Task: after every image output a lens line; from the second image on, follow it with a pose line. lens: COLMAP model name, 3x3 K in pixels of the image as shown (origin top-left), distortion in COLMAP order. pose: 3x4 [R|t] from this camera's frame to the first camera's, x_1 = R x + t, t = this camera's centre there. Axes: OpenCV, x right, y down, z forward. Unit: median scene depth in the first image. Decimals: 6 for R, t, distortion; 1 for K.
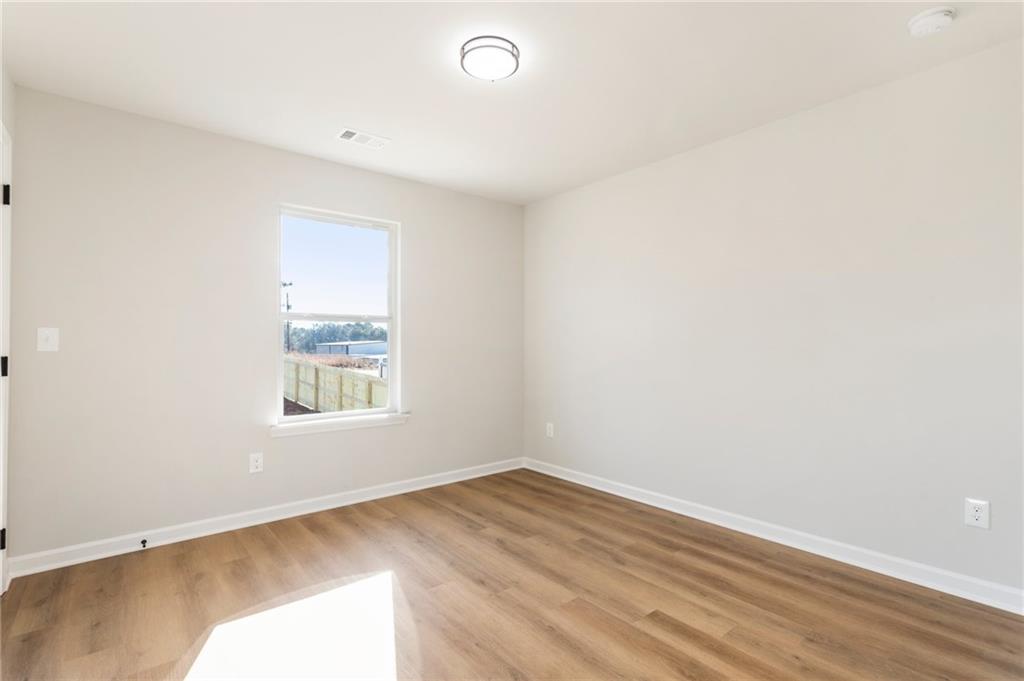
lens RADIAL K [[494.3, 0, 512.8], [0, 494.3, 340.9], [0, 0, 1]] dist [-0.000661, 0.003999]
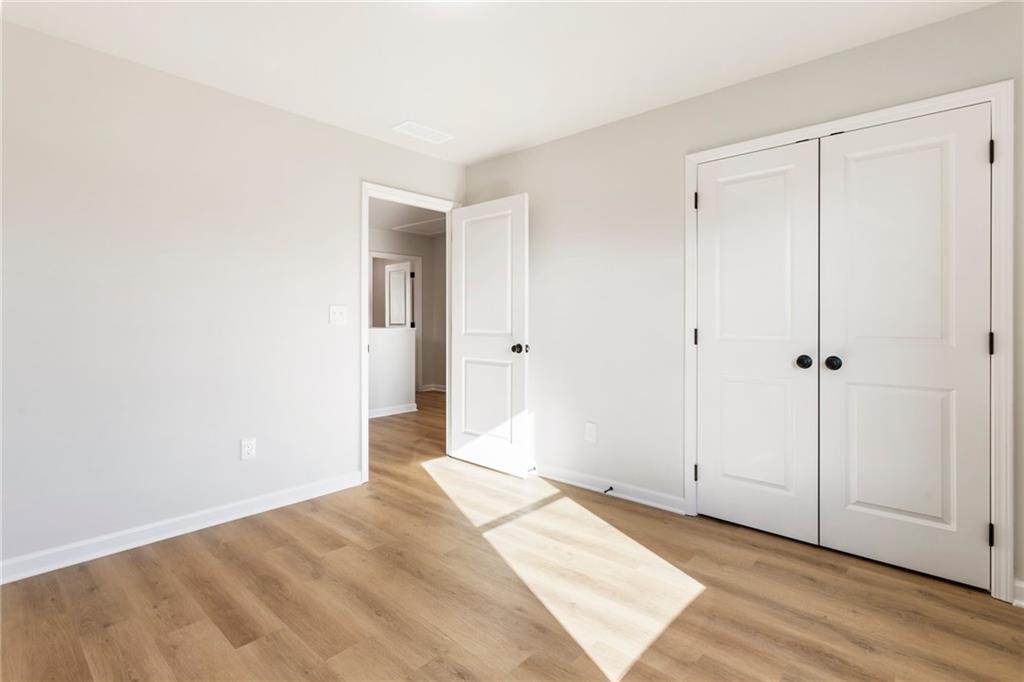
lens RADIAL K [[494.3, 0, 515.6], [0, 494.3, 334.8], [0, 0, 1]] dist [-0.000661, 0.003999]
pose [[-0.987248, 0.005022, -0.159112, -0.034986], [0.001616, 0.999767, 0.021524, 0.015080], [0.159183, 0.020992, -0.987026, 1.929502]]
